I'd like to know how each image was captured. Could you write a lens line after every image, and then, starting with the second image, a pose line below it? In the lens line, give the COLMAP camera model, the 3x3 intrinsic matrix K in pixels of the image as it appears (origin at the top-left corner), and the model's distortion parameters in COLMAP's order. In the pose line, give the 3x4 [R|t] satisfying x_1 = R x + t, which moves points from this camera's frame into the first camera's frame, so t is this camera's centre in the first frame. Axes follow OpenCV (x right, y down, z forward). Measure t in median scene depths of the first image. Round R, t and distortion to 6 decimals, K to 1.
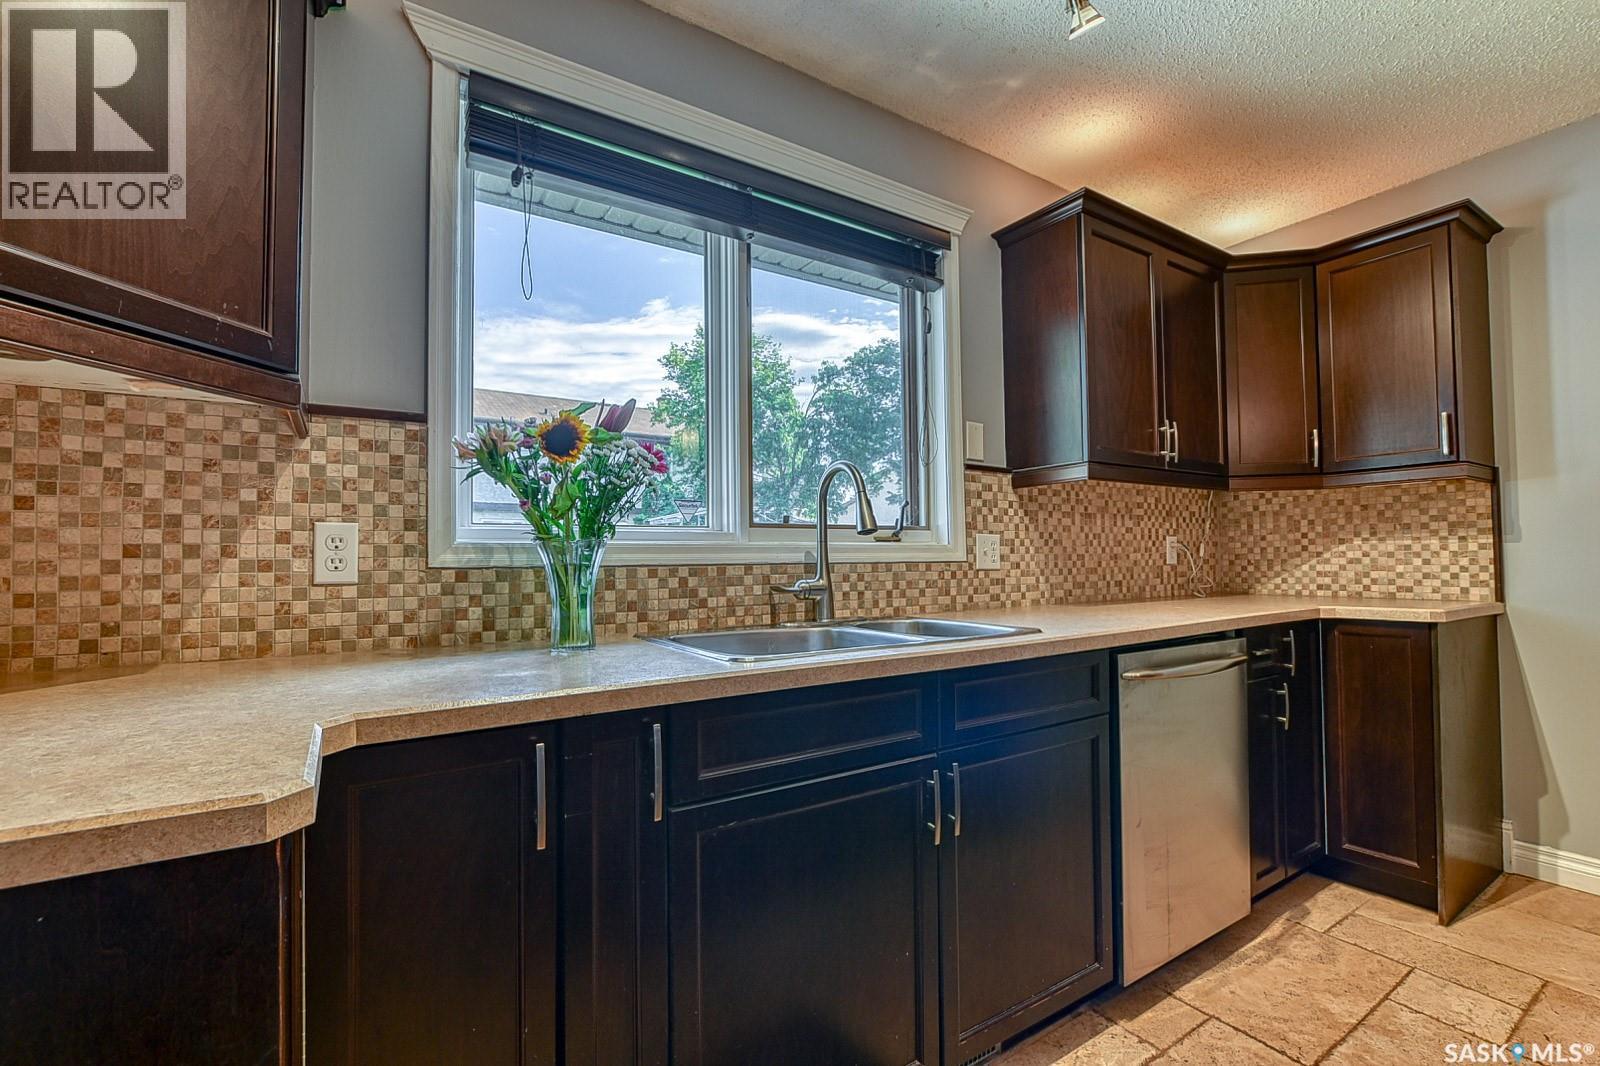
lens RADIAL K [[702.0, 0, 802.7], [0, 702.0, 541.4], [0, 0, 1]] dist [-0.022315, 0.004525]
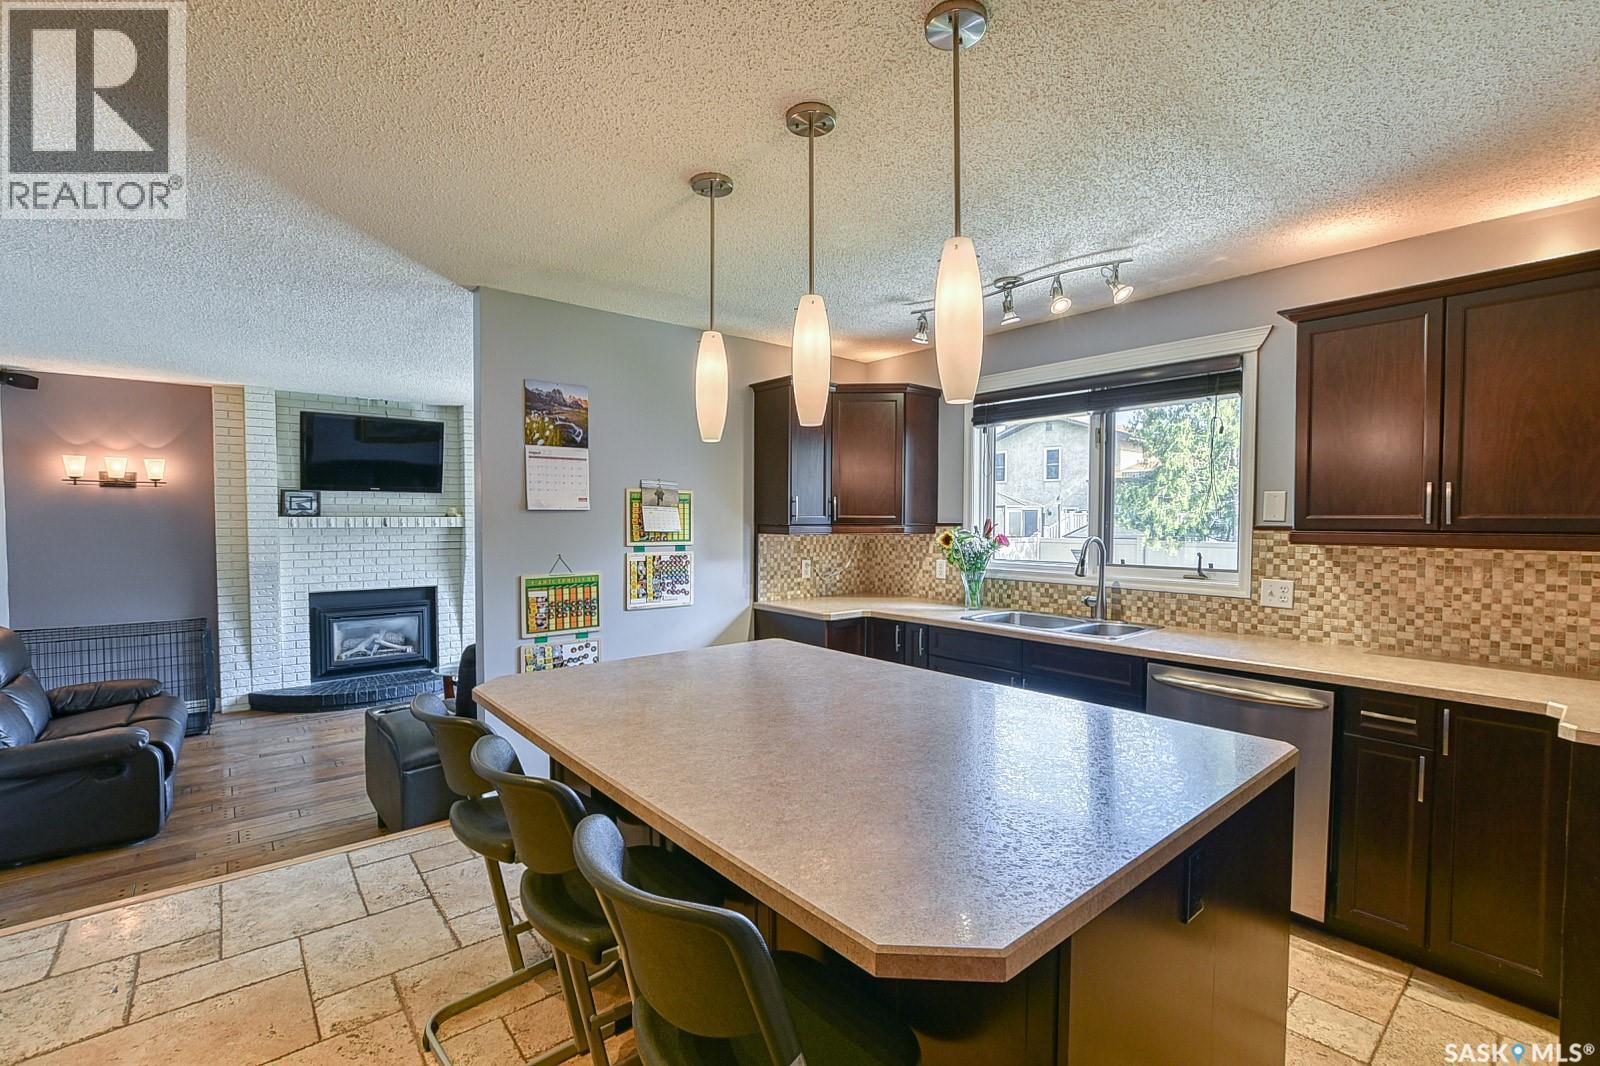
lens RADIAL K [[702.0, 0, 804.3], [0, 702.0, 538.9], [0, 0, 1]] dist [-0.022315, 0.004525]
pose [[0.120373, 0.035355, -0.992099, 1.449310], [0.016604, 0.999154, 0.037621, -0.150228], [0.992590, -0.021001, 0.119684, -0.005400]]
